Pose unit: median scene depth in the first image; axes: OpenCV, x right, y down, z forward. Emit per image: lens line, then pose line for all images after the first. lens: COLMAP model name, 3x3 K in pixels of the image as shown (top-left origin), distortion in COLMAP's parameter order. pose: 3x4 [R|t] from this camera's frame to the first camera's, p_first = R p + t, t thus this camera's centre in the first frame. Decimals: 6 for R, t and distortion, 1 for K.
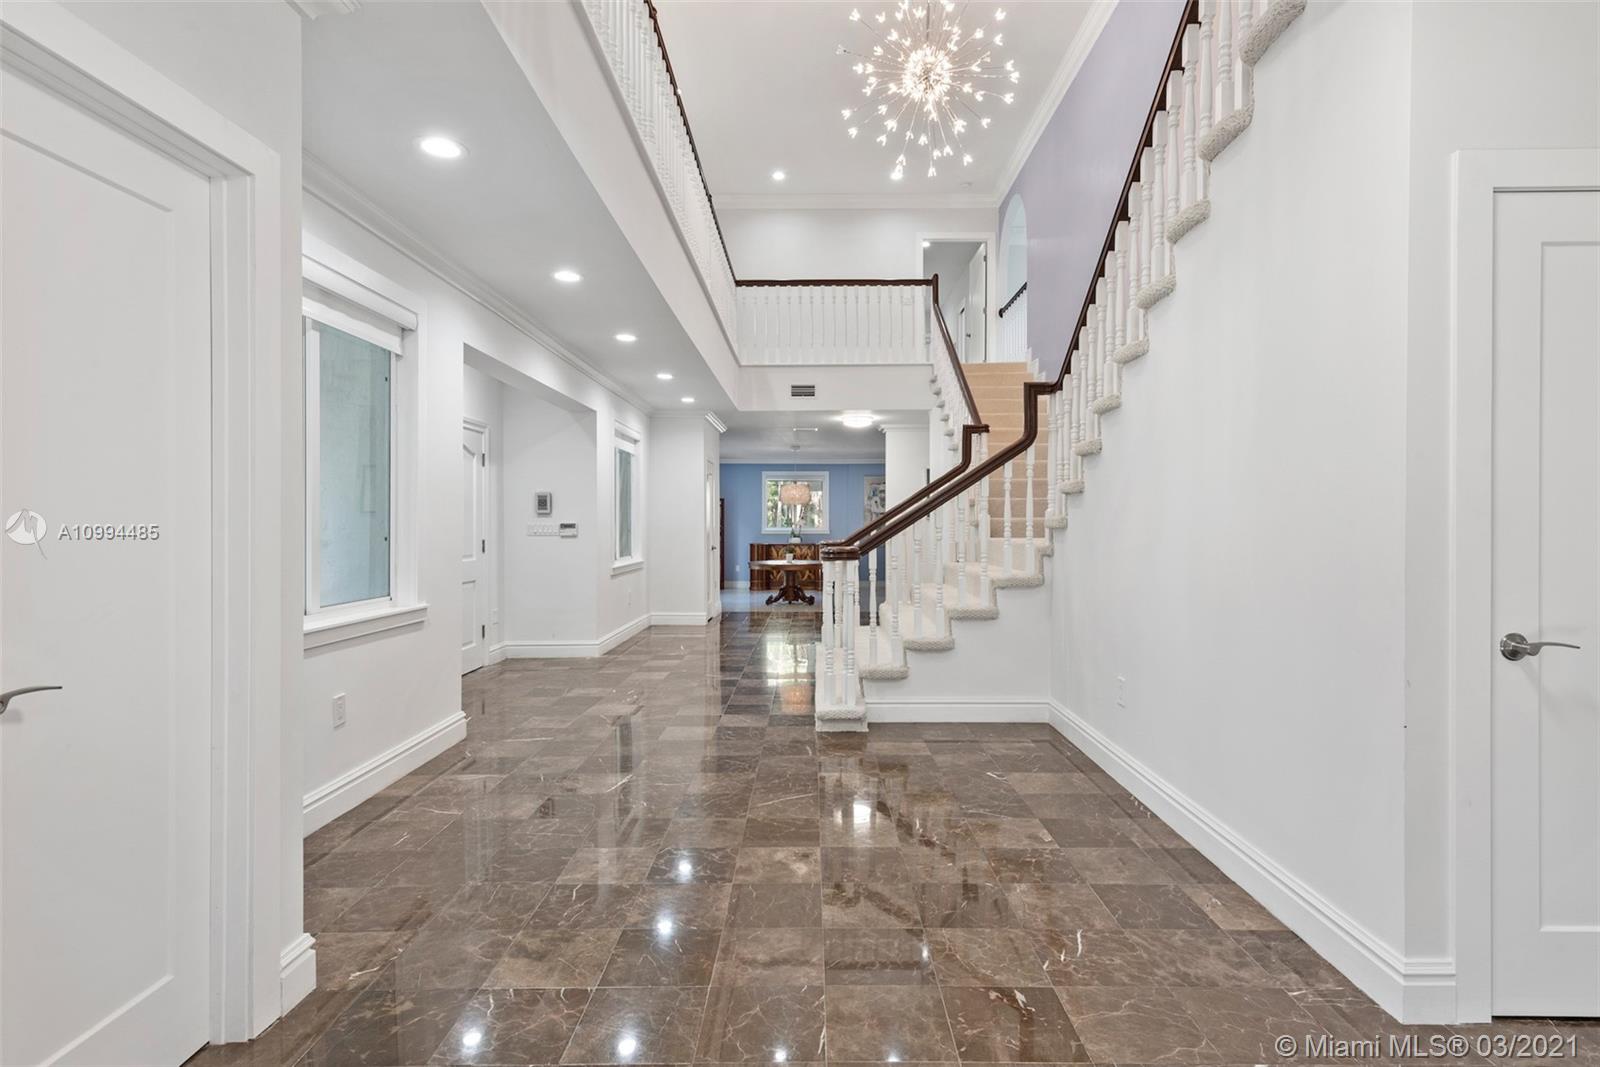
lens RADIAL K [[813.6, 0, 800.5], [0, 813.6, 530.7], [0, 0, 1]] dist [0.014072, -0.002512]
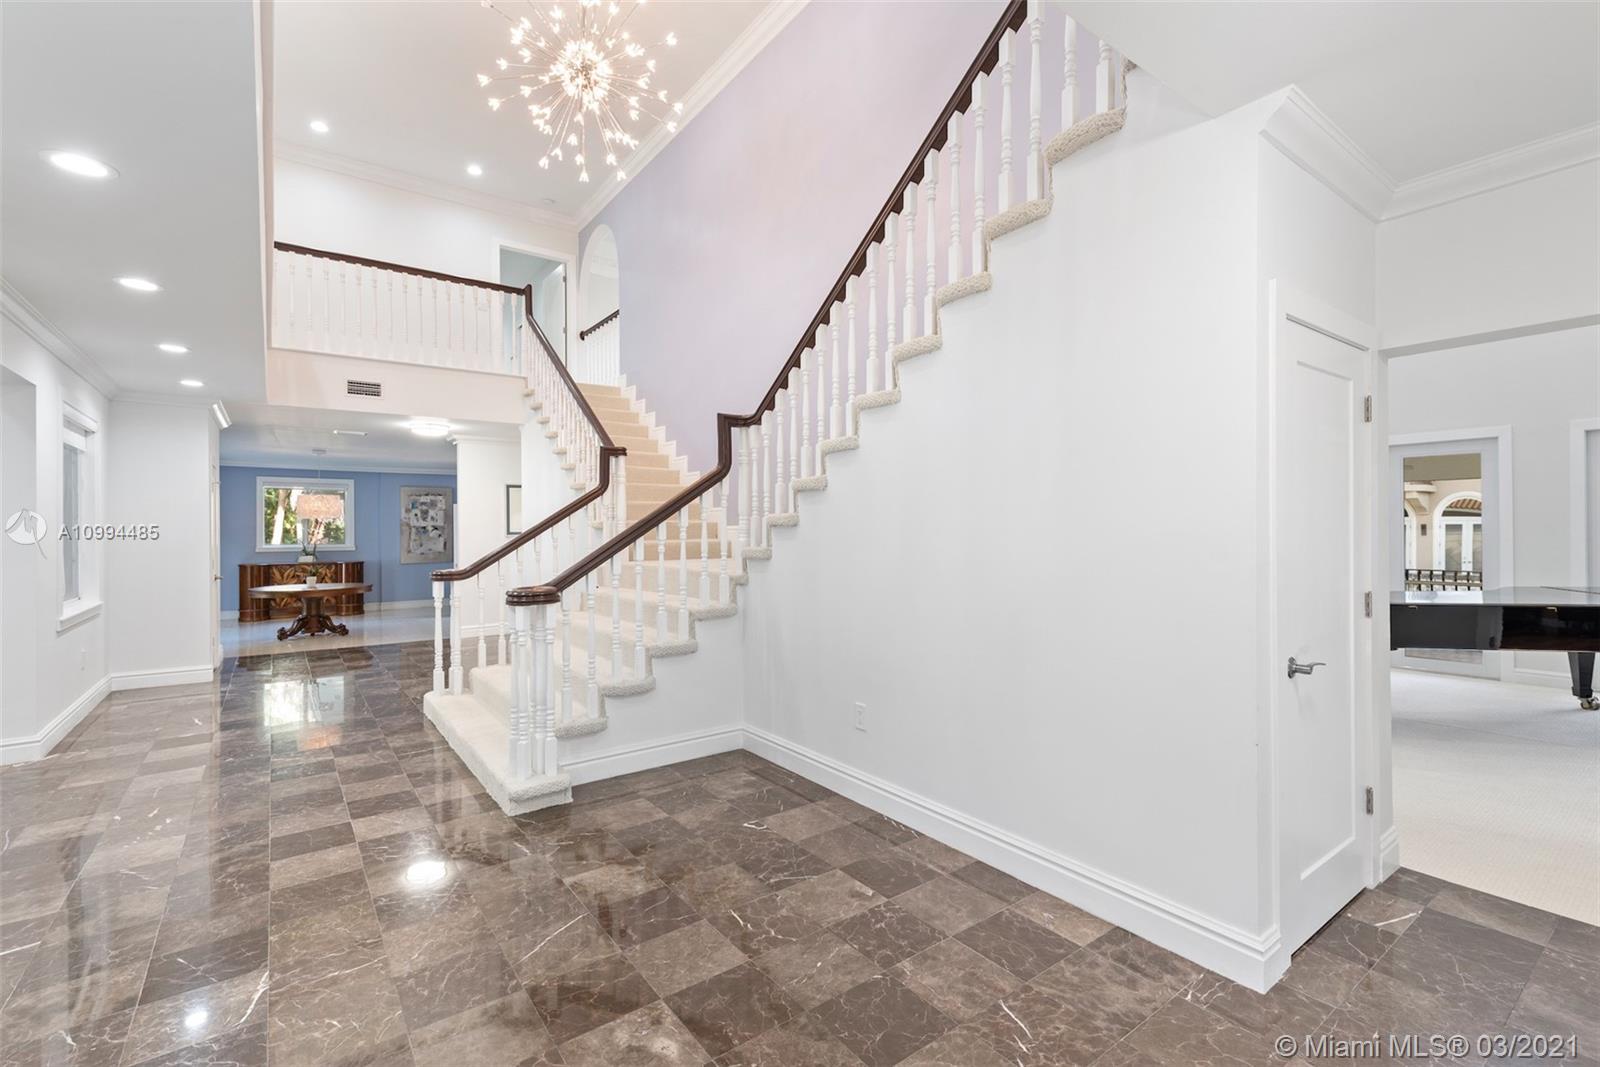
lens RADIAL K [[716.3, 0, 806.5], [0, 716.3, 527.2], [0, 0, 1]] dist [0.013381, -0.002024]
pose [[0.786088, -0.003173, 0.618106, -0.136775], [0.009436, 0.999932, -0.006868, -0.025286], [-0.618042, 0.011232, 0.786065, 0.176548]]
